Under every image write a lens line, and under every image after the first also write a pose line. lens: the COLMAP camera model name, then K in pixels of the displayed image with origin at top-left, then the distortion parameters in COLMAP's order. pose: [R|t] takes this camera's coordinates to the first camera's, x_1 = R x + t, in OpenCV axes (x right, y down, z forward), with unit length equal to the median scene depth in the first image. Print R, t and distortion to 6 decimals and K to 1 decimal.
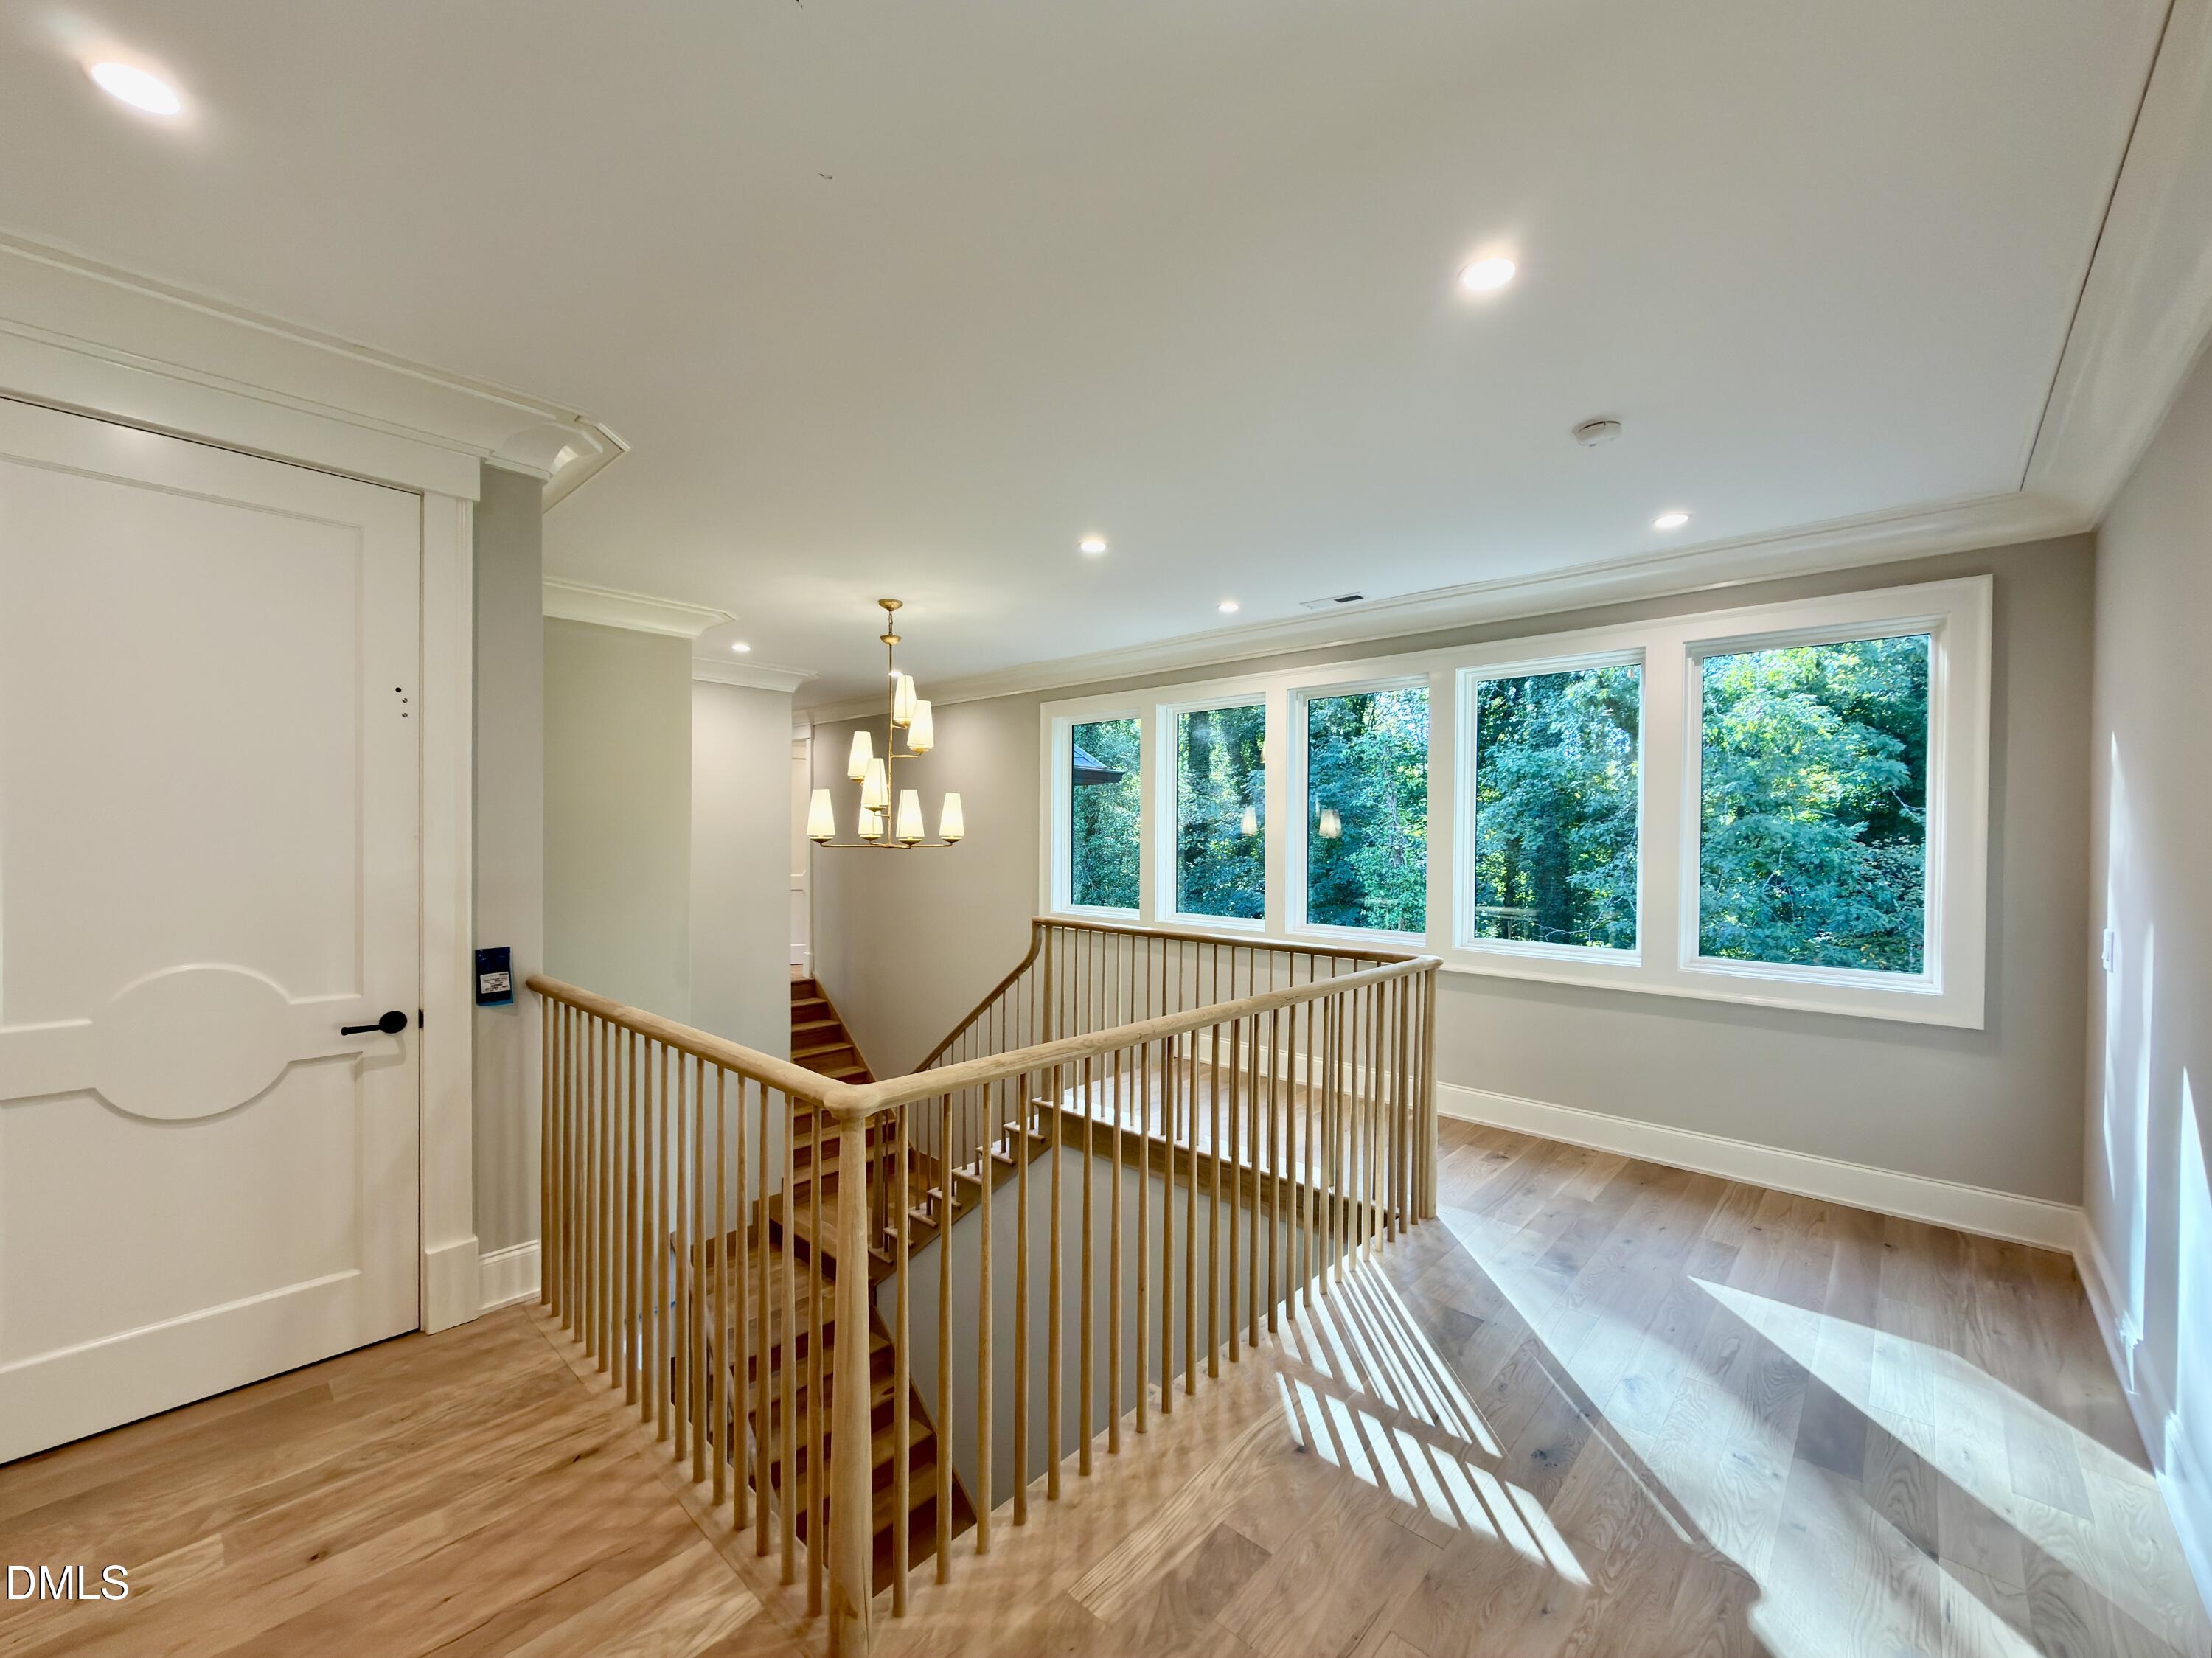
lens RADIAL K [[892.8, 0, 1102.8], [0, 892.8, 841.8], [0, 0, 1]] dist [-0.000453, -0.000521]
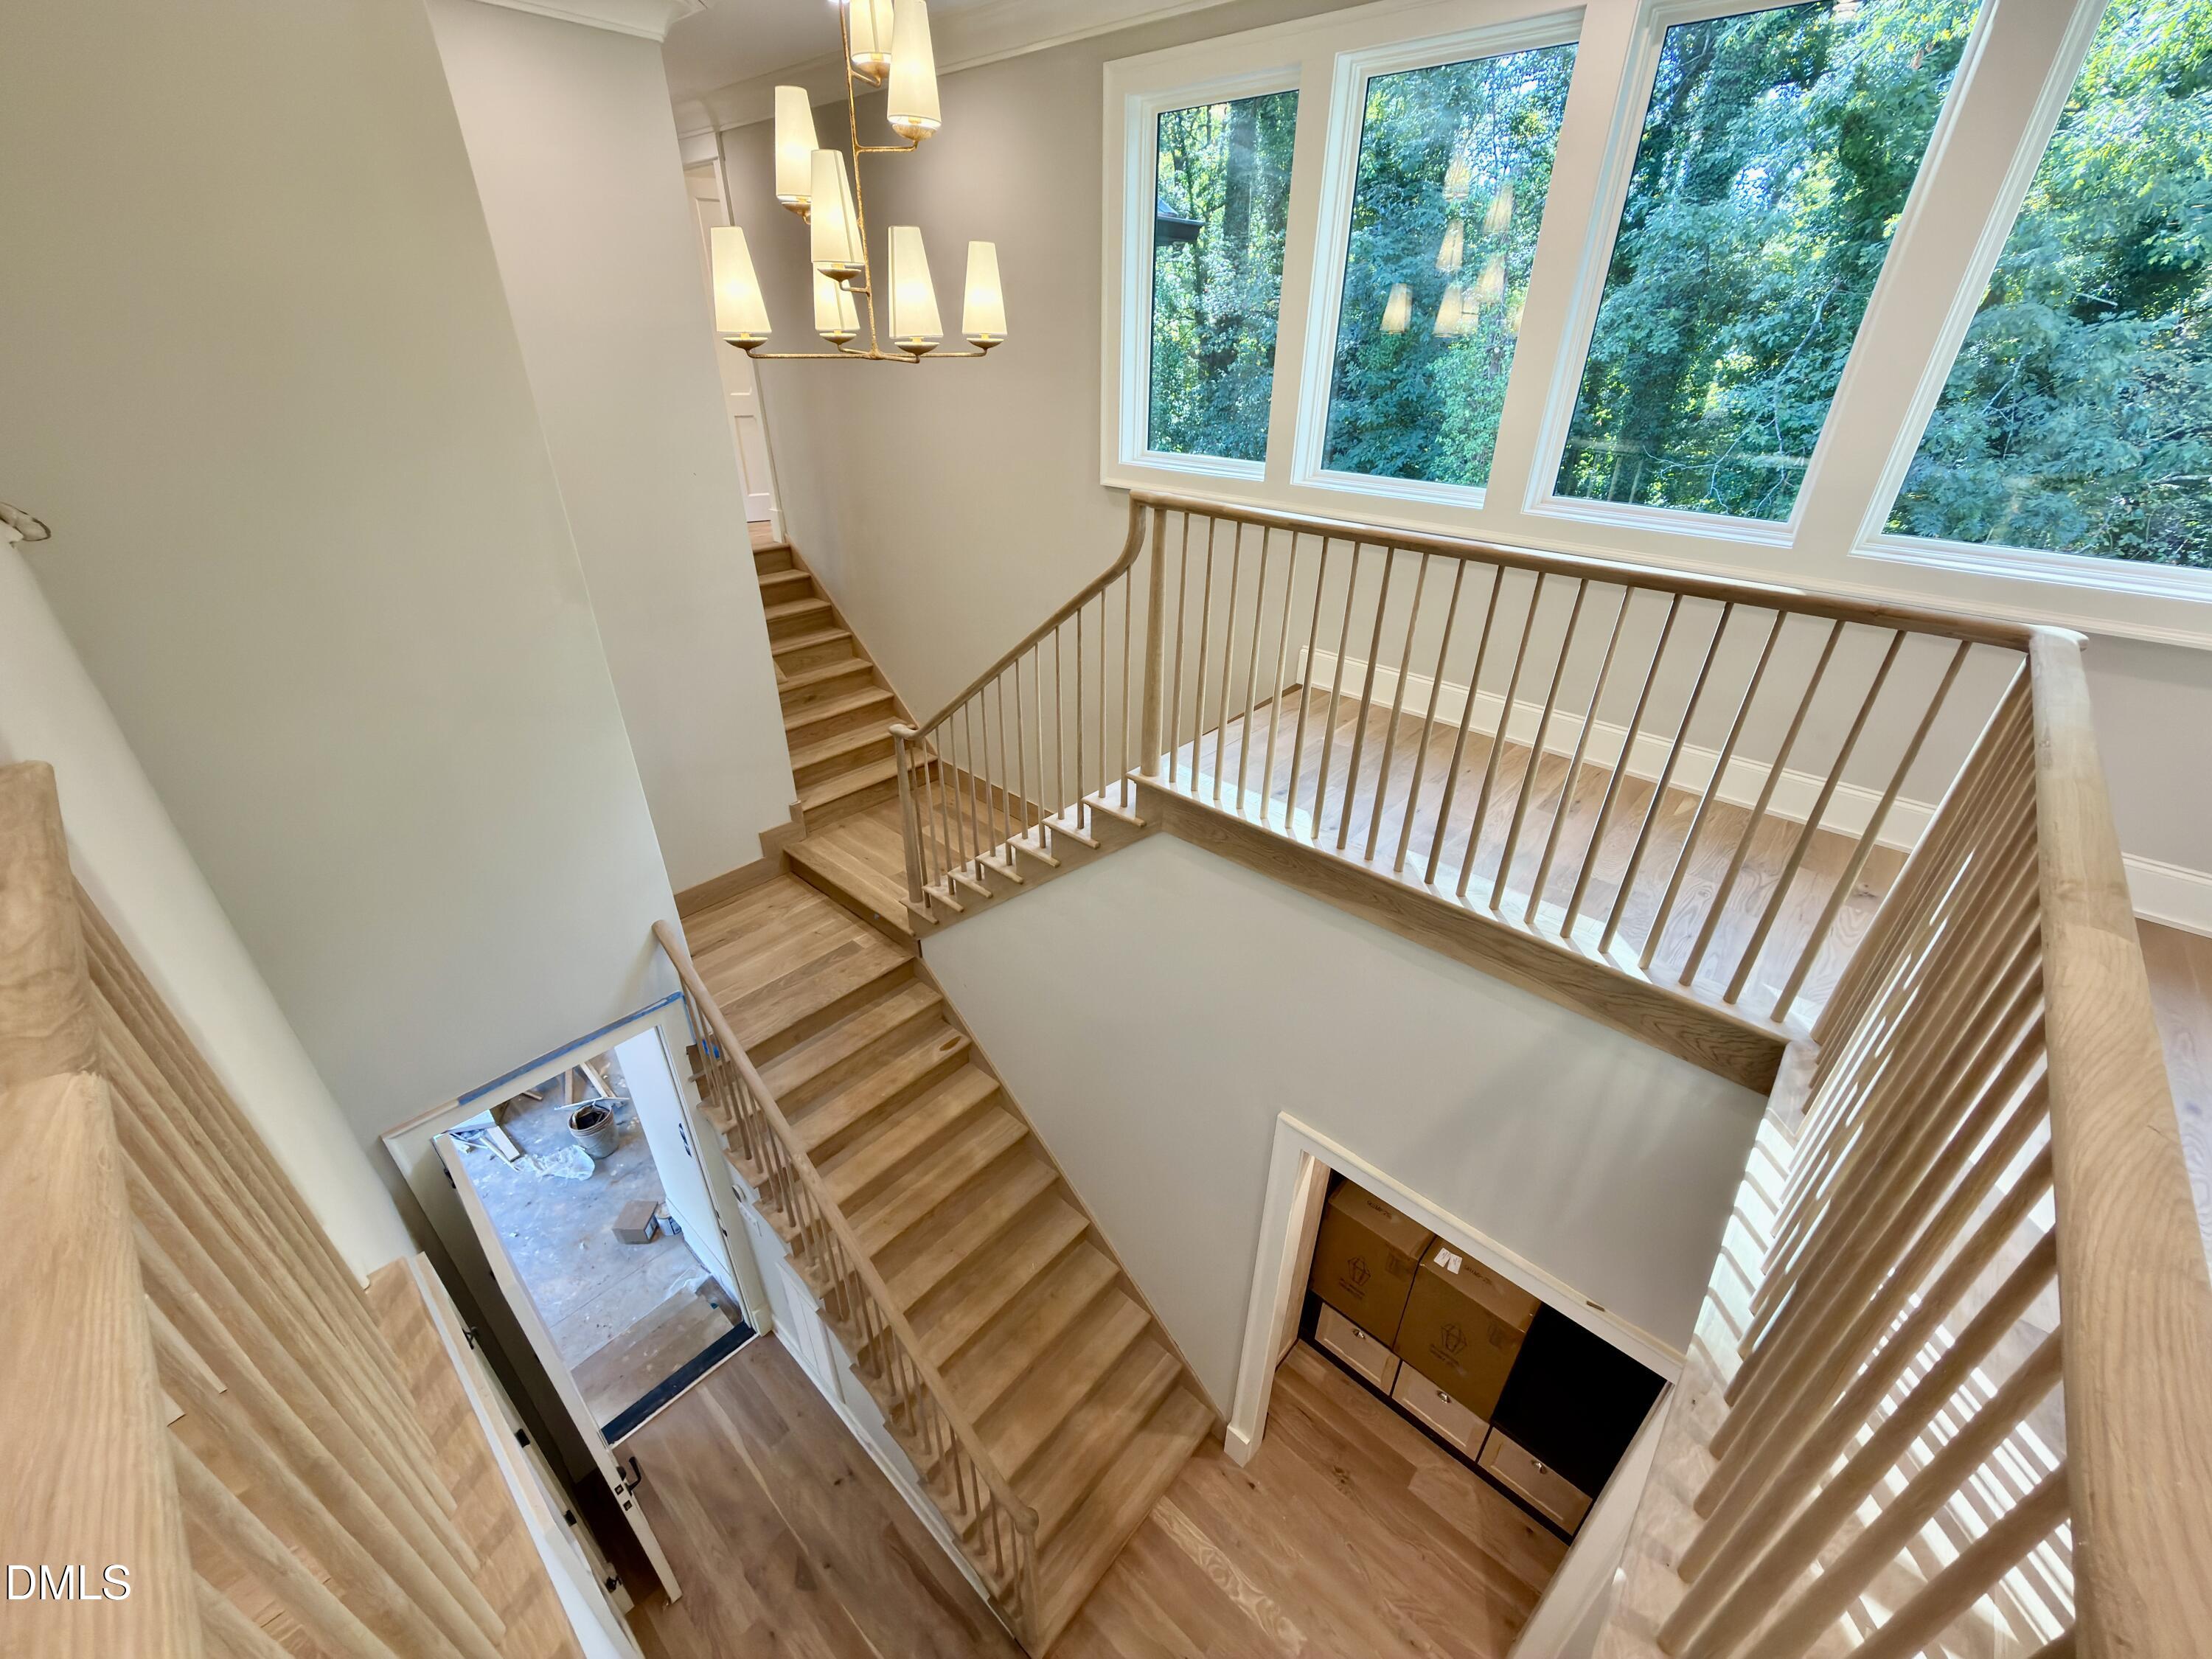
lens RADIAL K [[881.1, 0, 1106.0], [0, 881.1, 829.5], [0, 0, 1]] dist [-0.000546, 0.000335]
pose [[0.999940, -0.002791, 0.010638, -0.104725], [-0.002730, 0.873976, 0.485961, -0.004084], [-0.010653, -0.485961, 0.873916, 0.384874]]
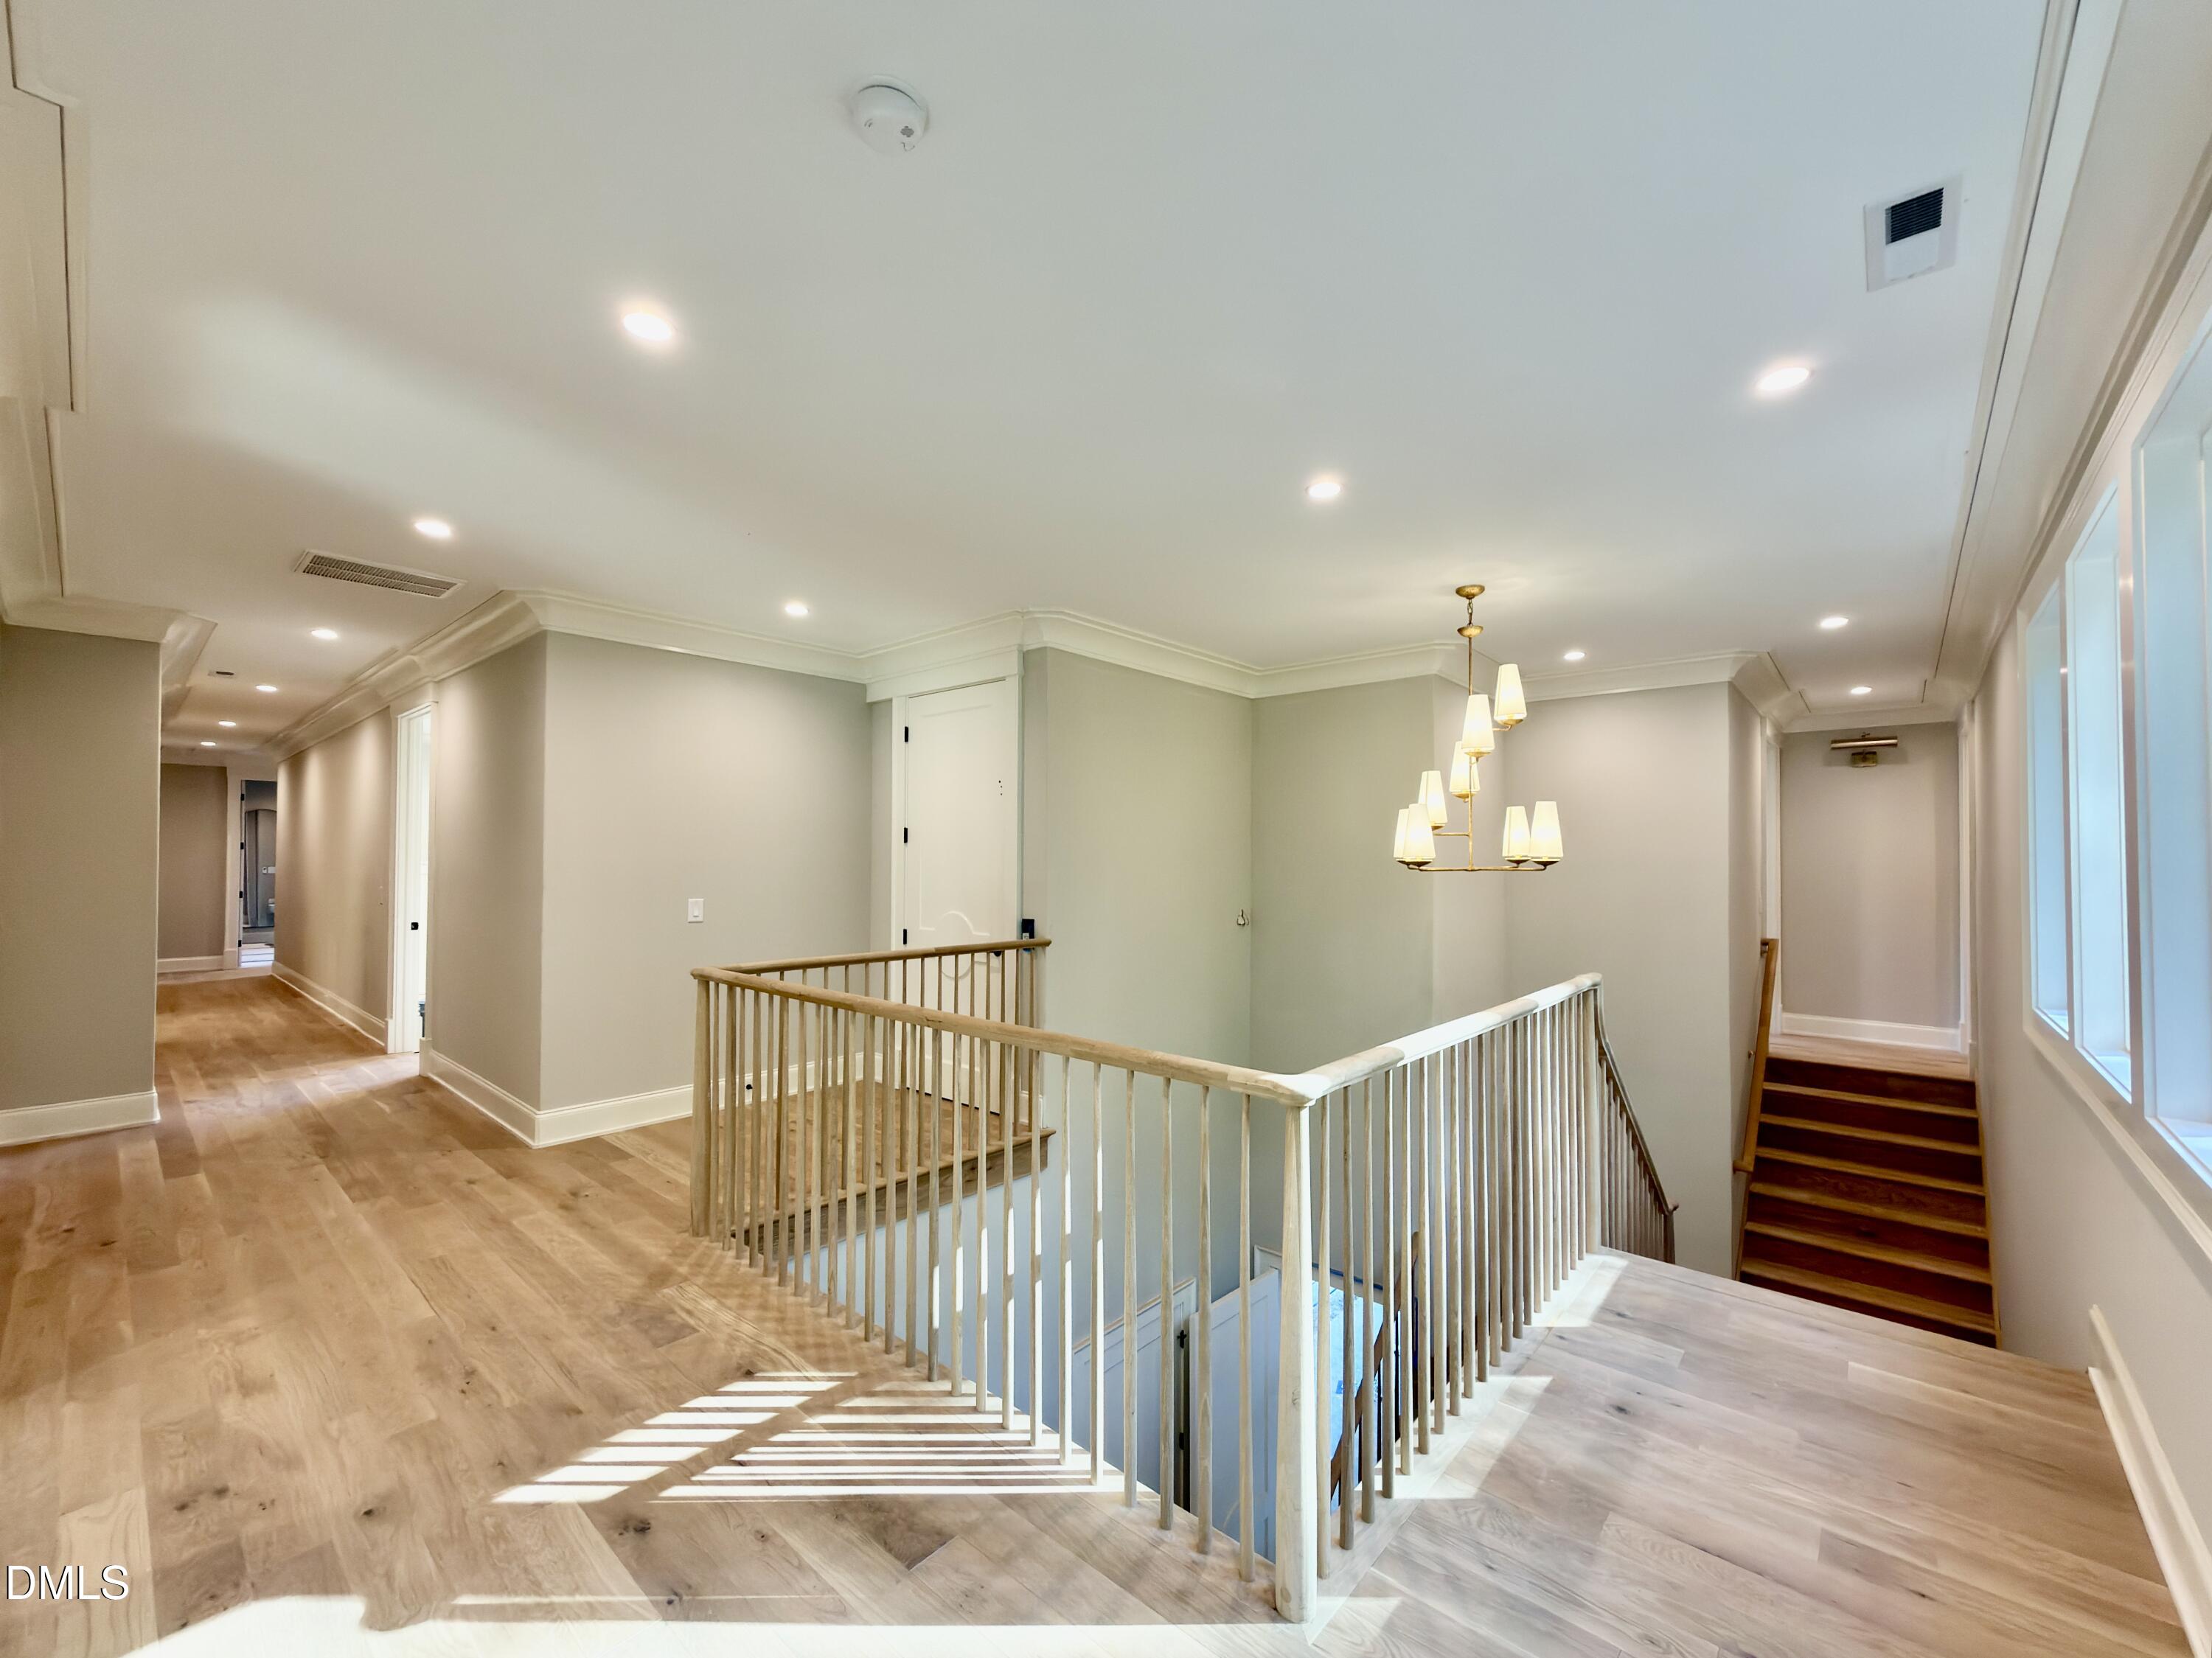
lens RADIAL K [[892.8, 0, 1102.8], [0, 892.8, 841.8], [0, 0, 1]] dist [-0.000453, -0.000521]
pose [[0.012166, -0.029698, -0.999485, 0.615799], [-0.012884, 0.999471, -0.029854, 0.008941], [0.999843, 0.013241, 0.011777, 0.629794]]
